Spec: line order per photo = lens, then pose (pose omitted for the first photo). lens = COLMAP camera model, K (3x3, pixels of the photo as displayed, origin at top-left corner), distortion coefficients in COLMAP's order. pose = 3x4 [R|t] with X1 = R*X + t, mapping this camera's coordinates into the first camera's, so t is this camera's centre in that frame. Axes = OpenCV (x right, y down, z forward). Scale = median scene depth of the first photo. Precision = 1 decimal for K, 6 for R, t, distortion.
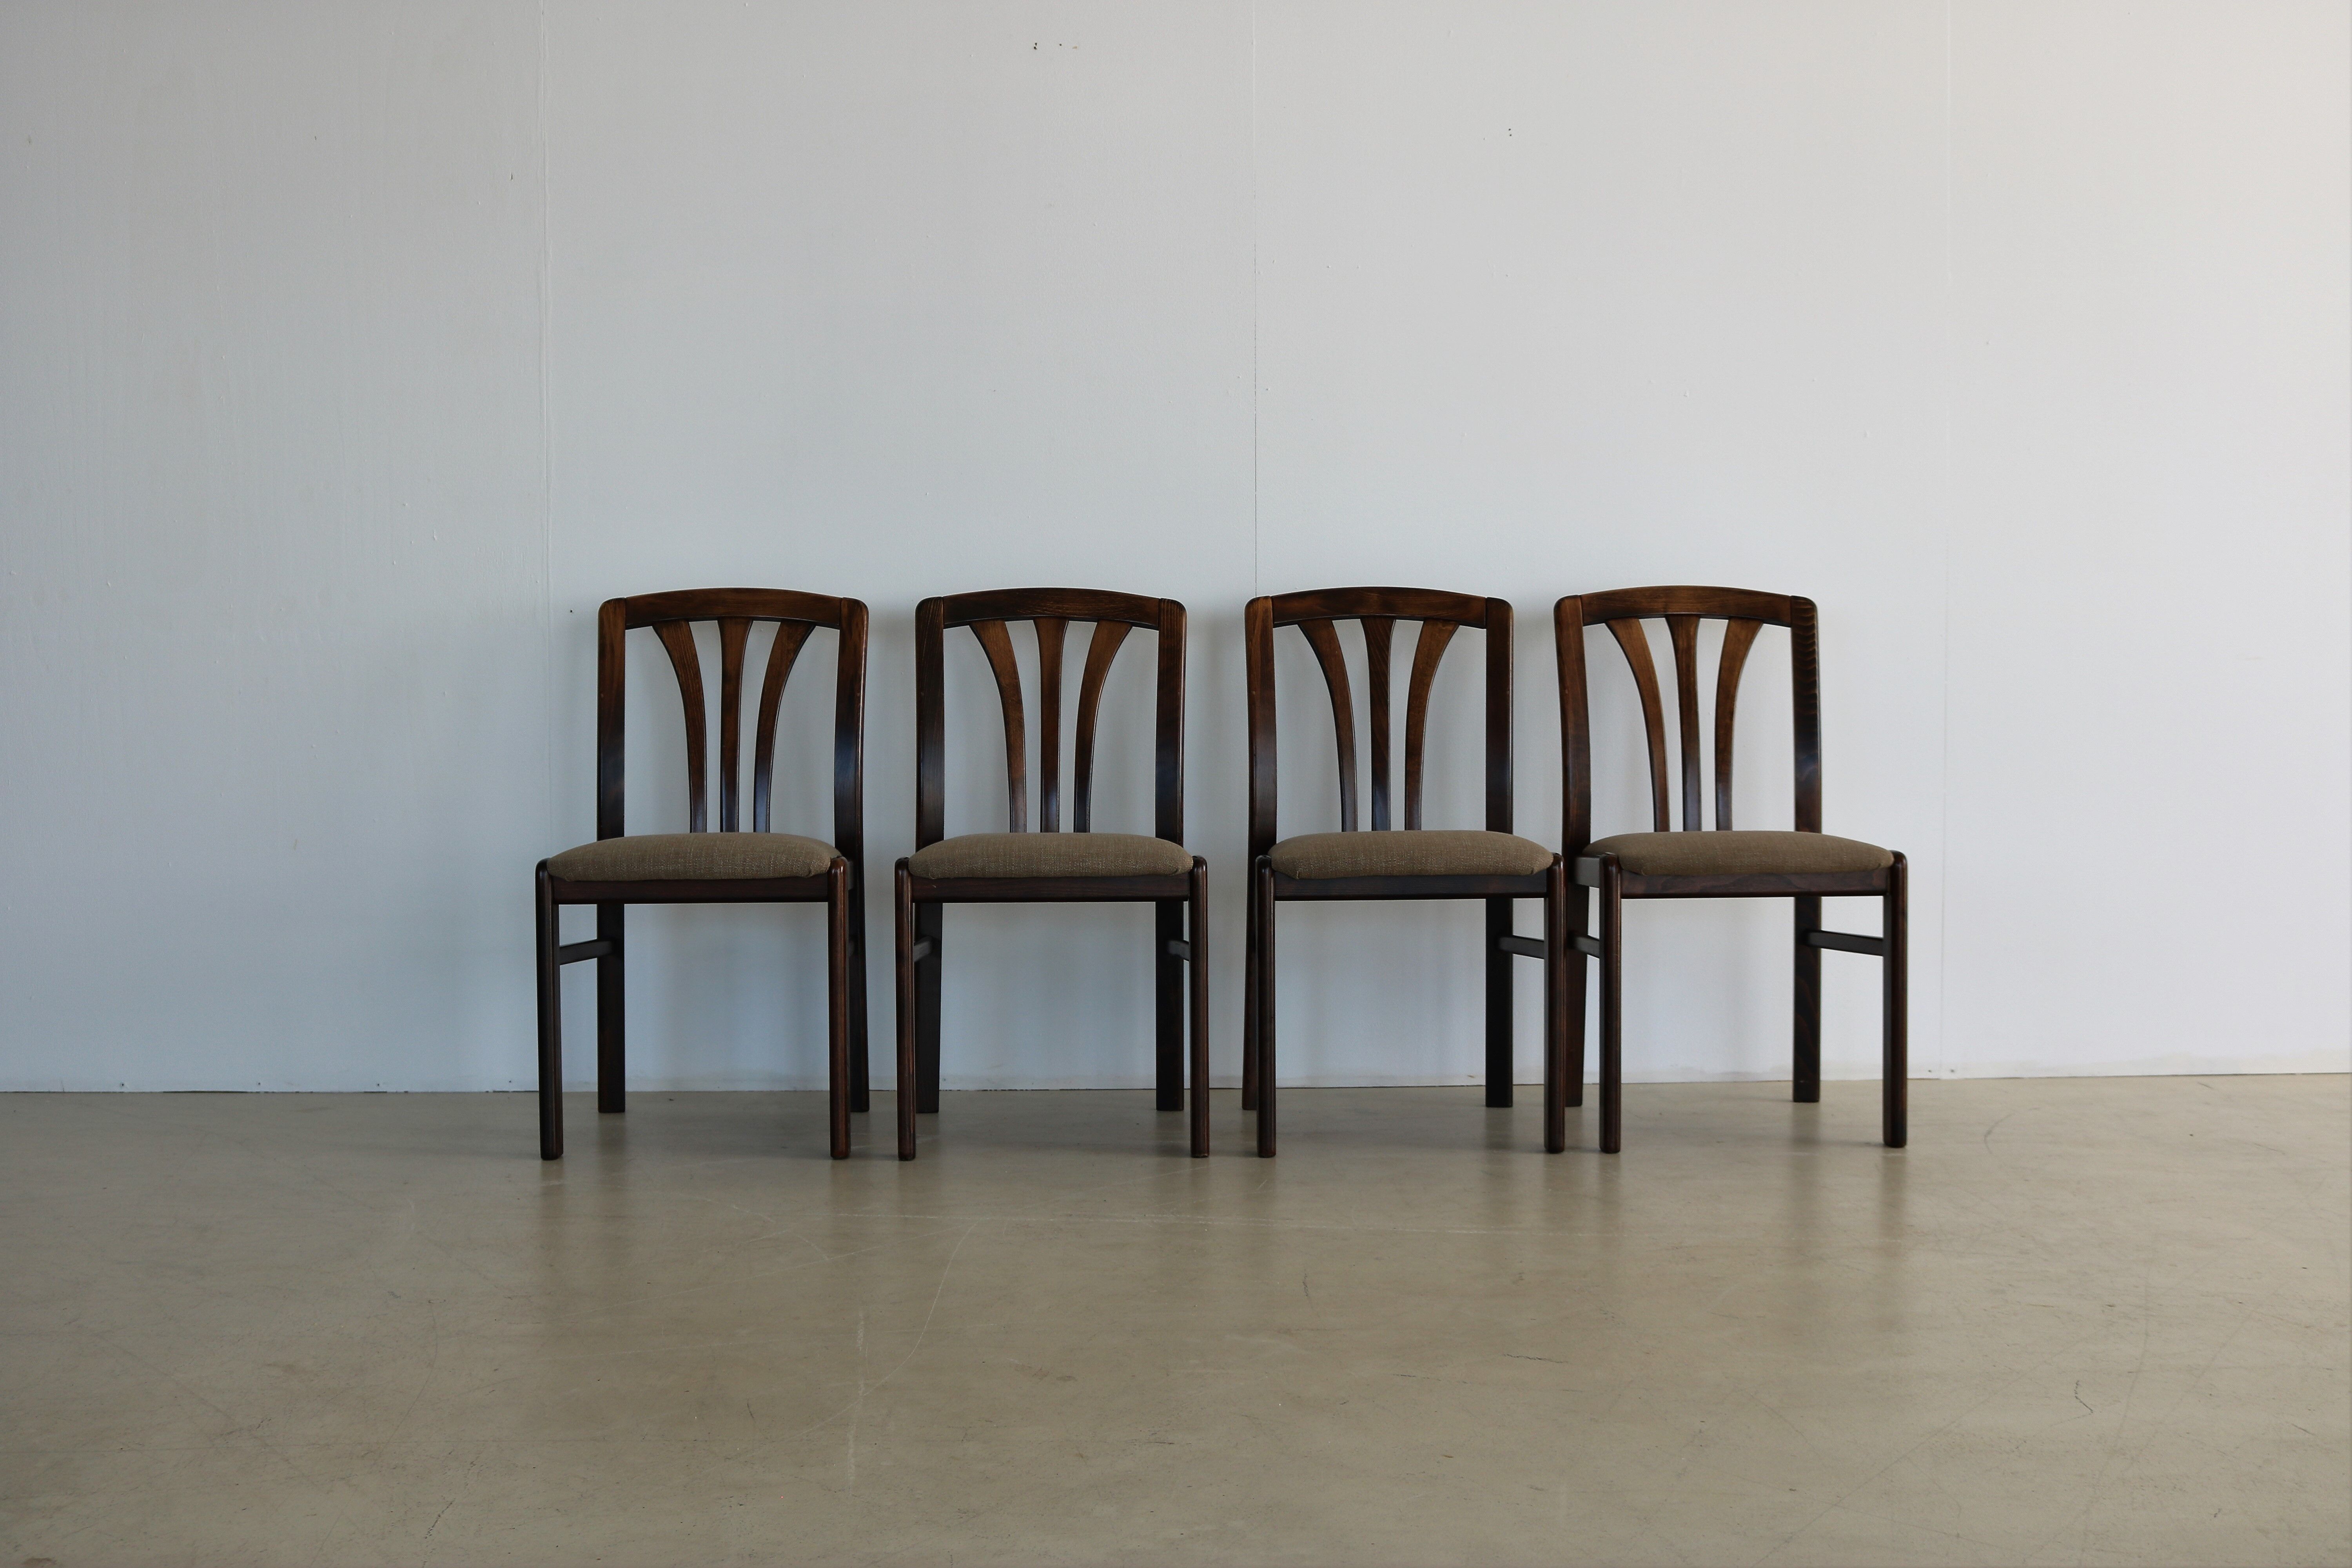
lens RADIAL K [[1811.6, 0, 1145.6], [0, 1811.6, 796.3], [0, 0, 1]] dist [-0.026937, 0.005325]
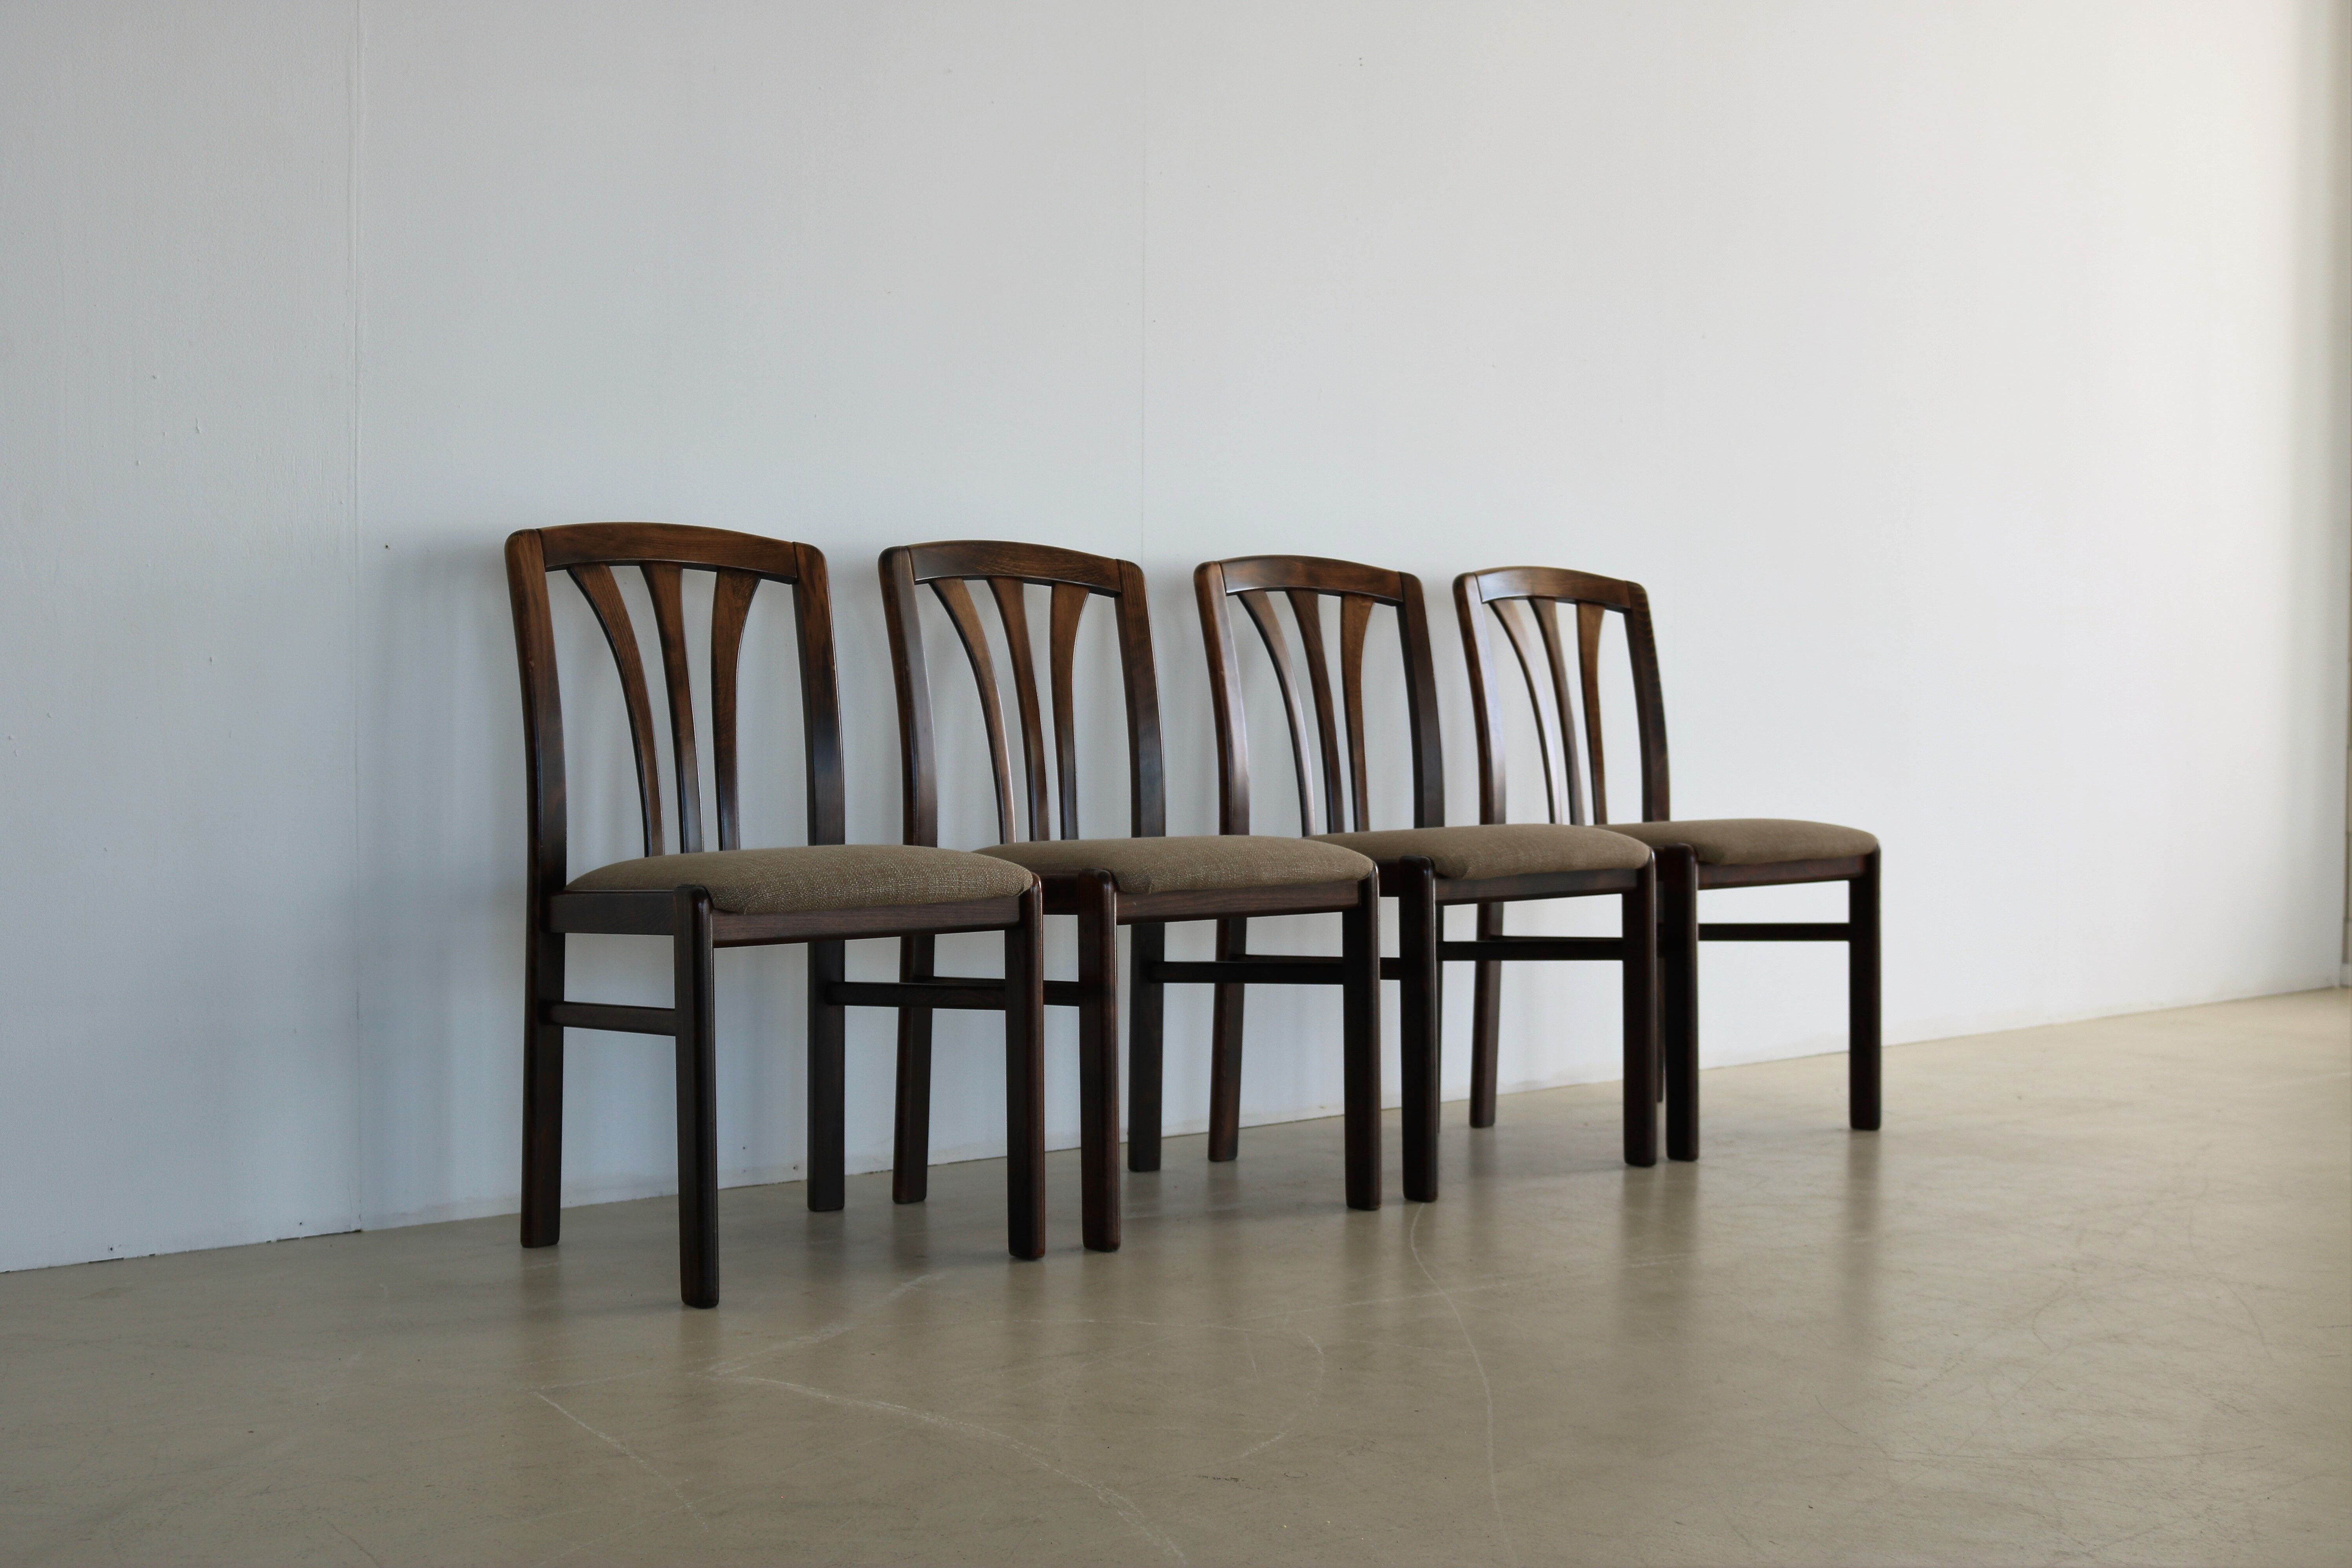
lens RADIAL K [[2700.3, 0, 1179.3], [0, 2700.3, 785.9], [0, 0, 1]] dist [-0.084200, 0.000000]
pose [[0.811433, -0.008882, 0.584377, -0.685111], [0.016142, 0.999844, -0.007217, 0.004479], [-0.584222, 0.015289, 0.811450, -0.023823]]
